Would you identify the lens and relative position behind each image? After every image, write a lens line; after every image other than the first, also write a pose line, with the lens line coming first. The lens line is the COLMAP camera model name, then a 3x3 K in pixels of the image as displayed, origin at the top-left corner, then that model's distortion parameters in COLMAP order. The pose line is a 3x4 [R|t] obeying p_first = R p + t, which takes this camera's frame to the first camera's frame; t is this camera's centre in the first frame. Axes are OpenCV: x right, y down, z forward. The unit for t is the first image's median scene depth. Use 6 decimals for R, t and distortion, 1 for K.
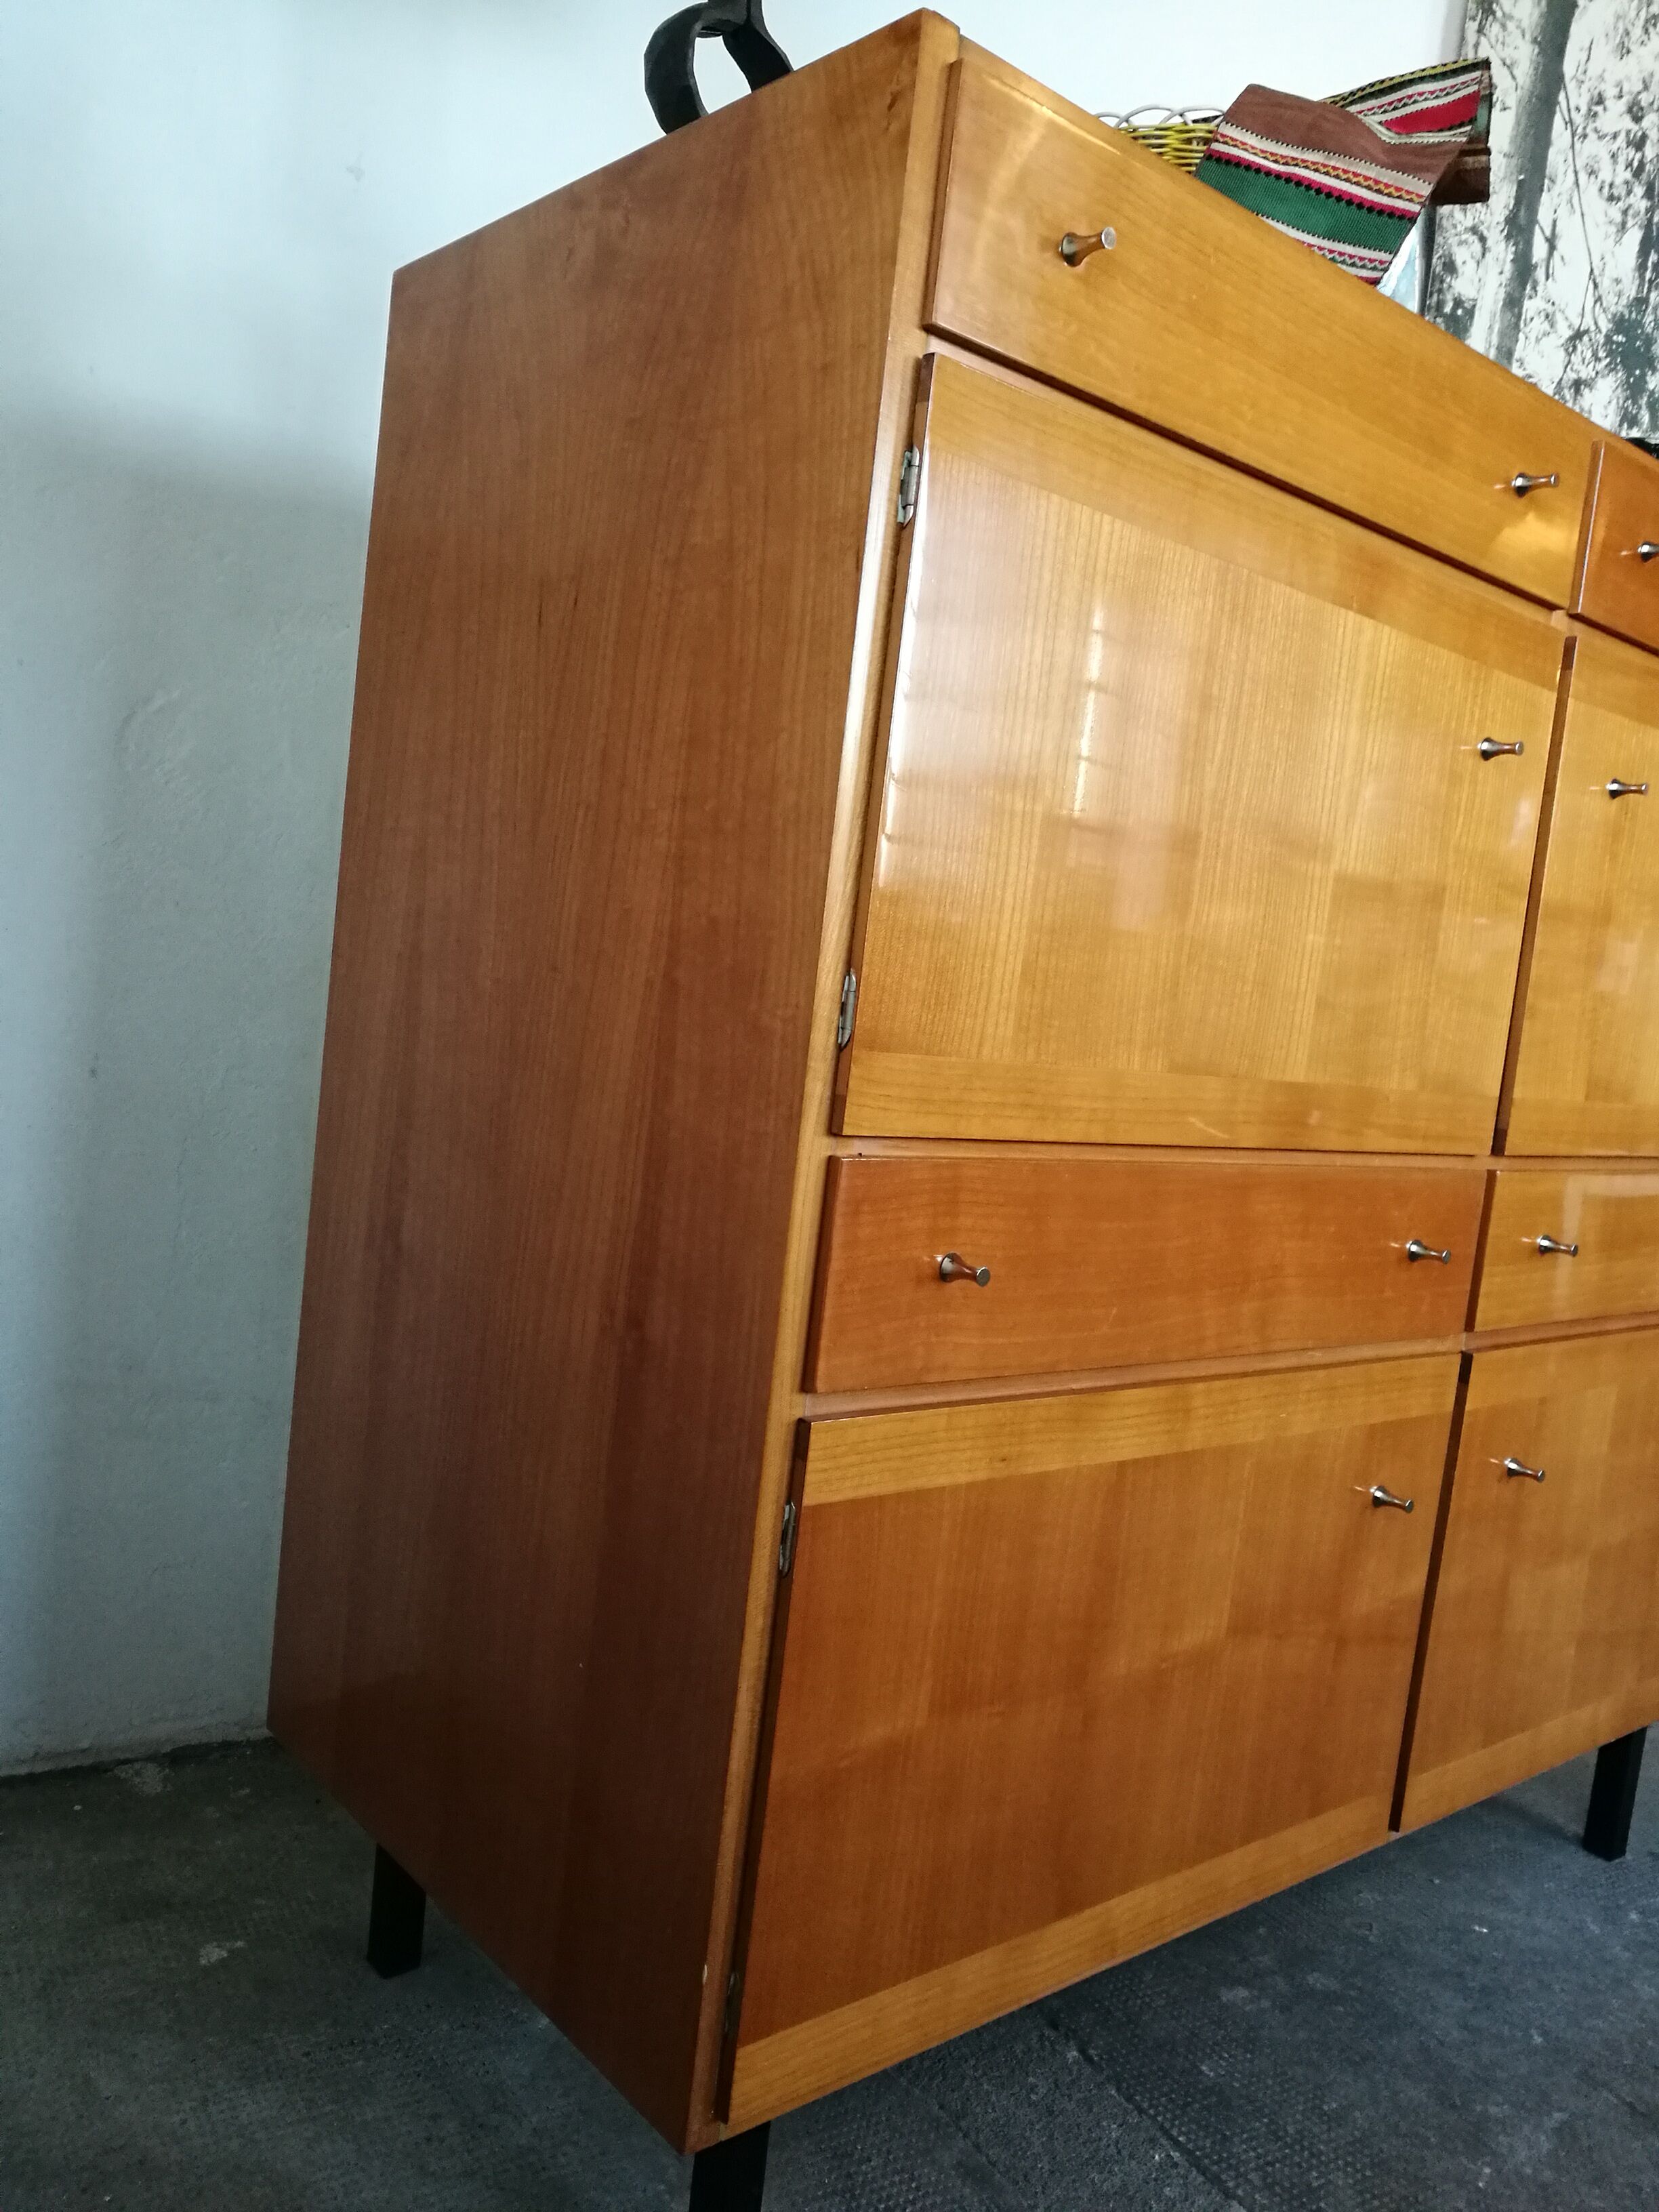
lens RADIAL K [[1714.5, 0, 796.9], [0, 1714.5, 1117.0], [0, 0, 1]] dist [0.001143, 0.006663]
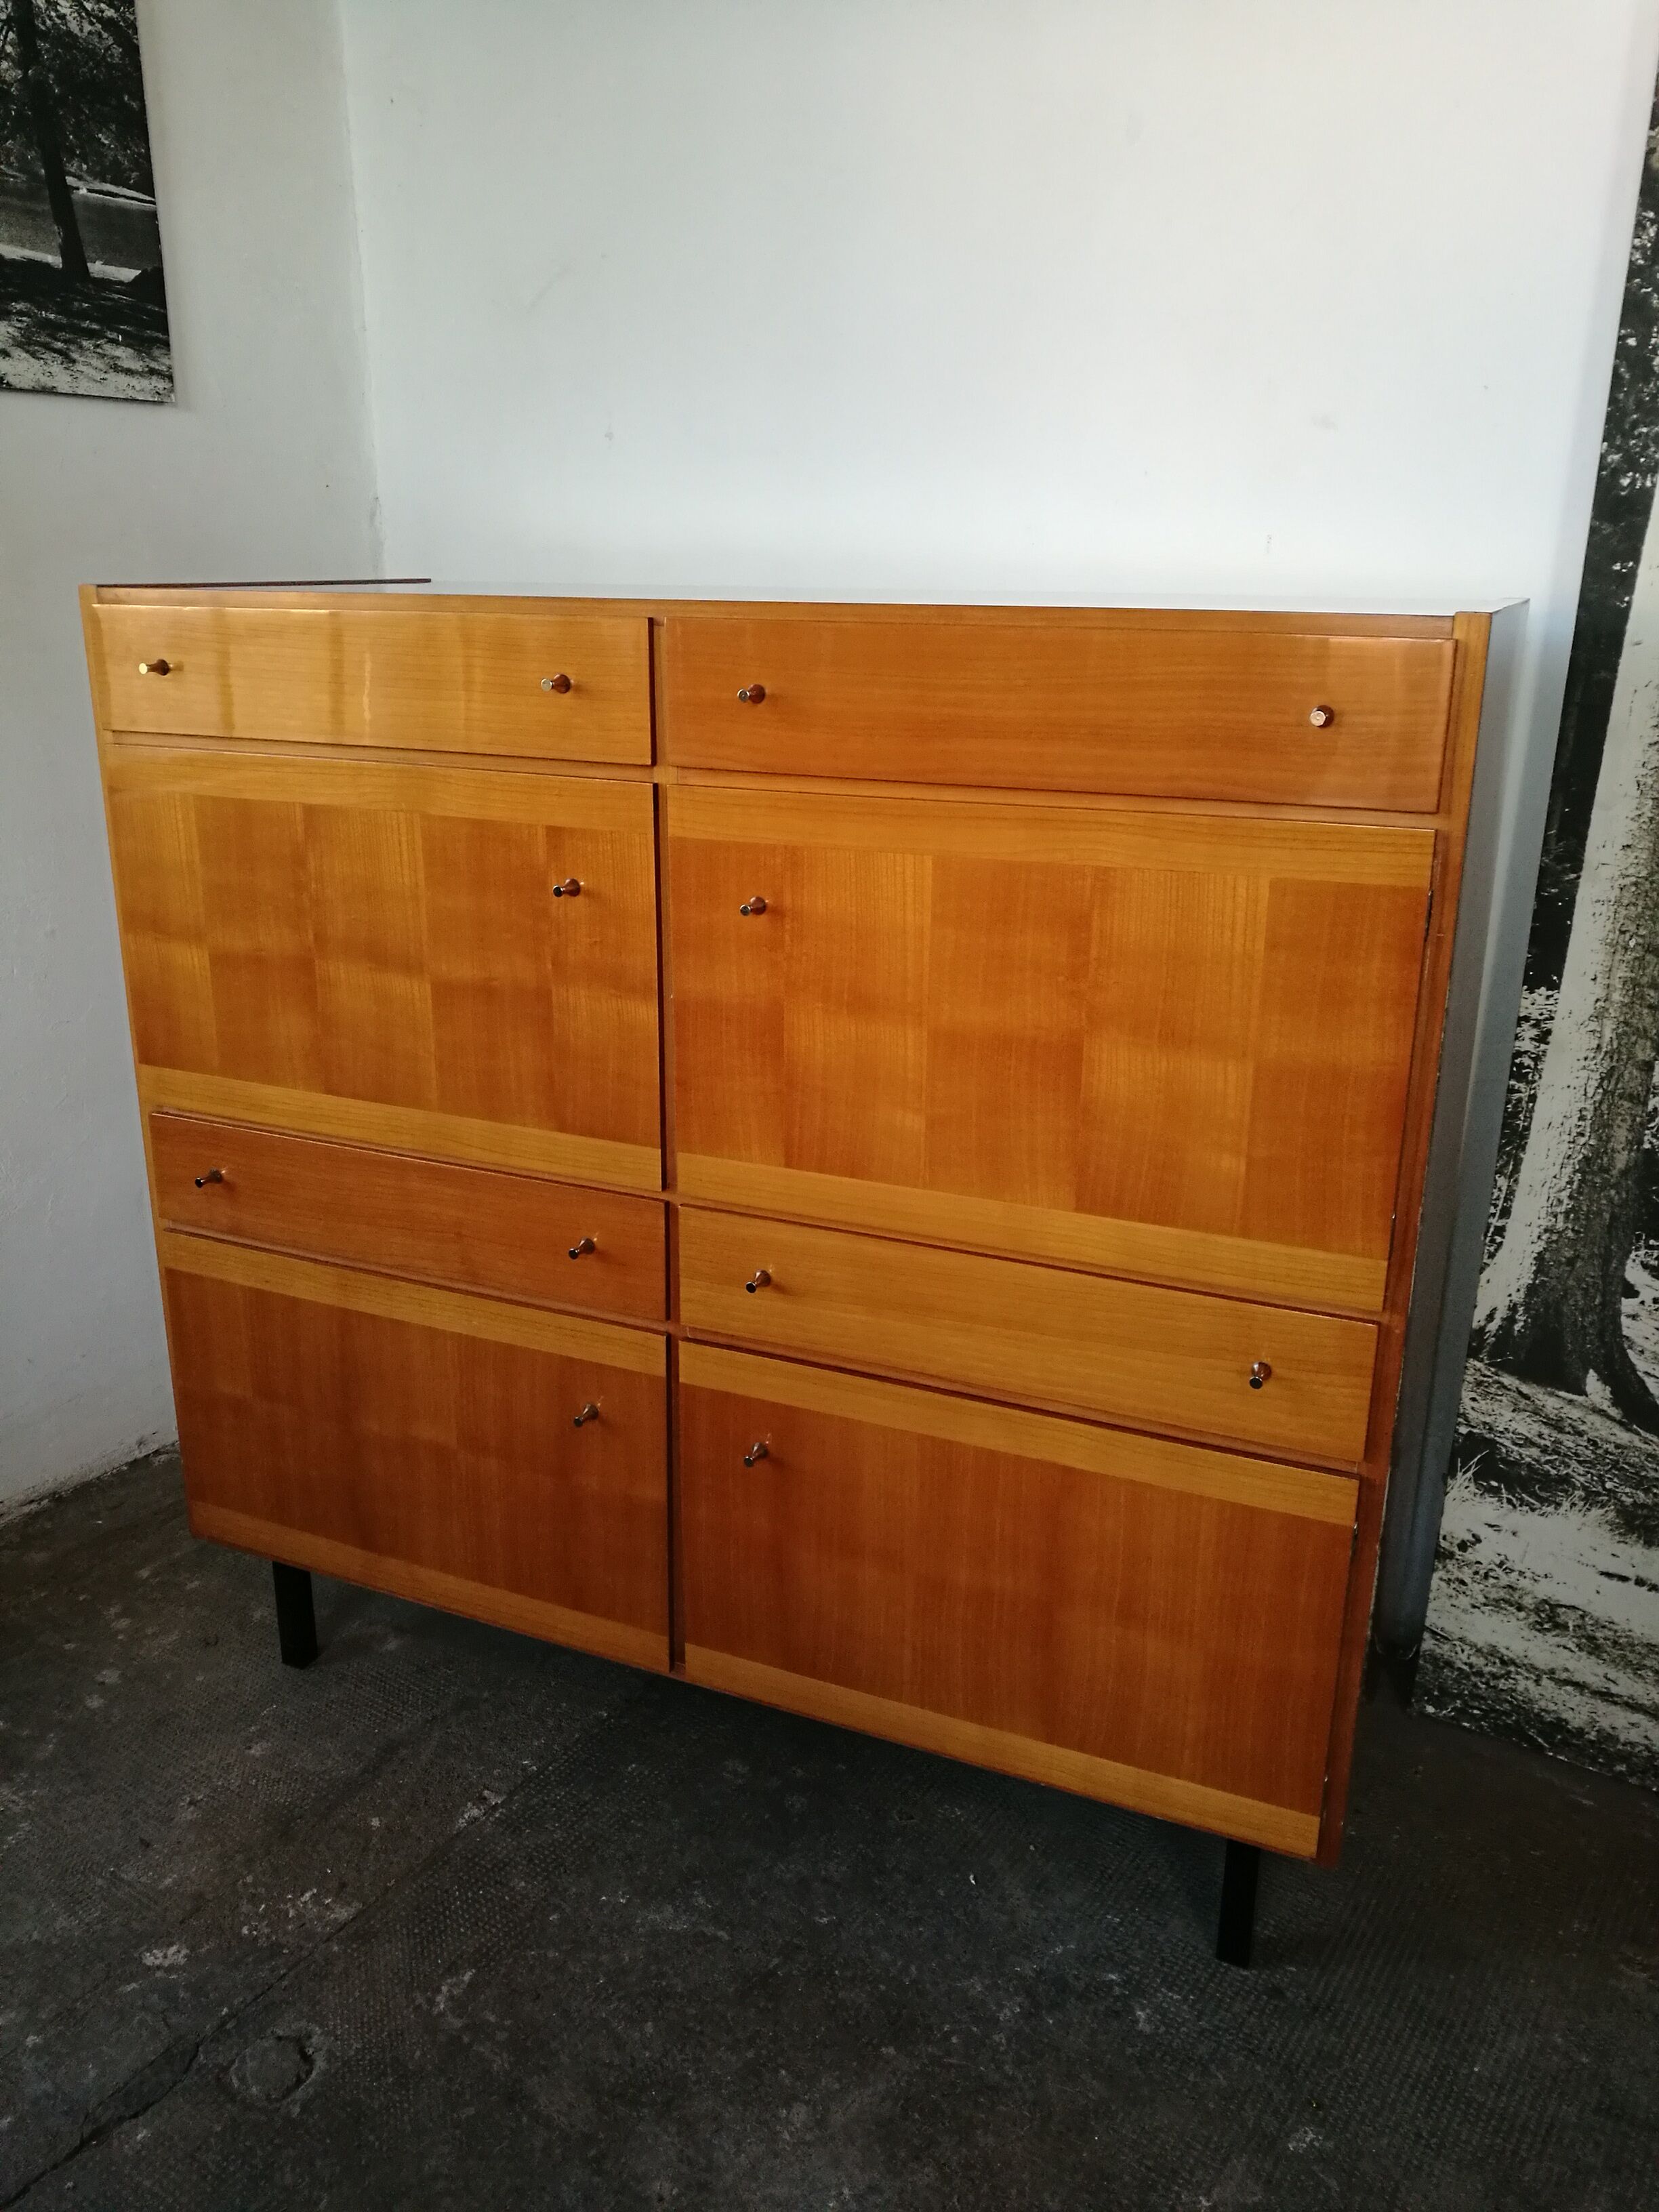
lens RADIAL K [[1718.3, 0, 829.5], [0, 1718.3, 1106.0], [0, 0, 1]] dist [-0.033251, 0.065579]
pose [[0.451428, 0.165025, -0.876915, 1.388585], [-0.042291, 0.985602, 0.163707, -0.224477], [0.891305, -0.036817, 0.451908, 0.478248]]
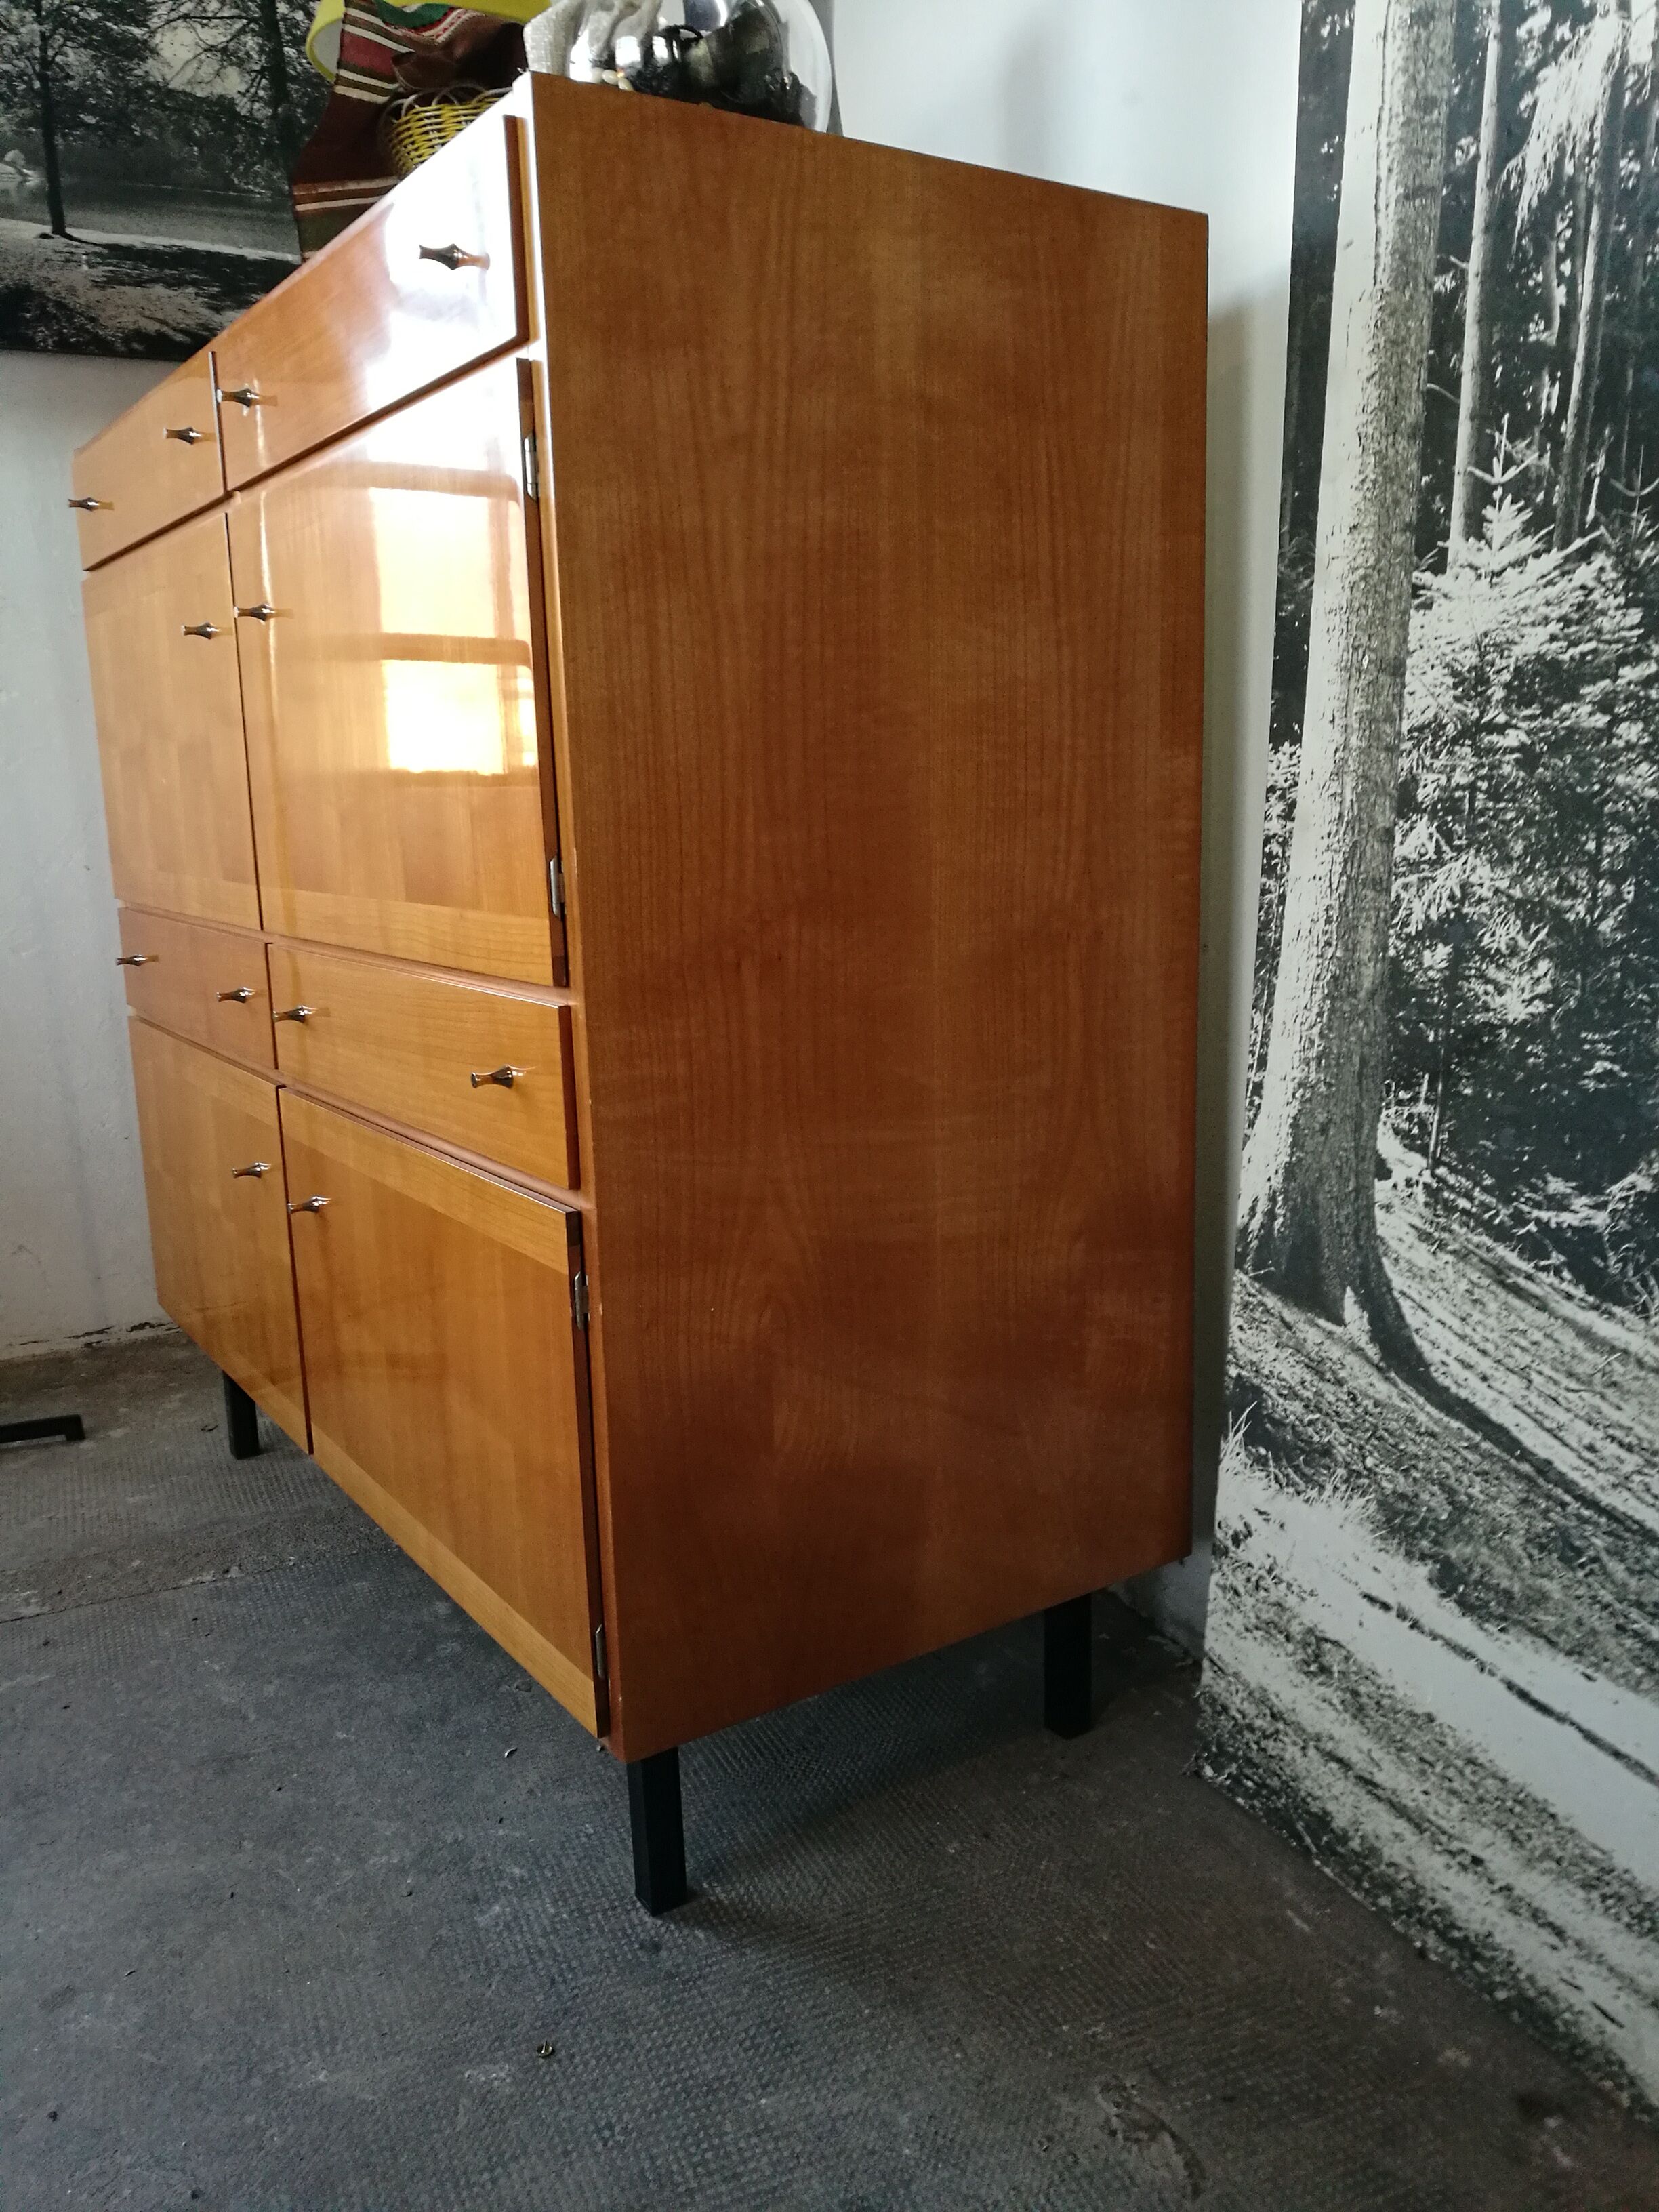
lens RADIAL K [[1728.8, 0, 835.8], [0, 1728.8, 1103.6], [0, 0, 1]] dist [-0.023877, 0.045598]
pose [[-0.093015, 0.080609, -0.992396, 1.472642], [-0.076109, 0.993225, 0.087810, 0.005101], [0.992752, 0.083698, -0.086250, 1.377487]]
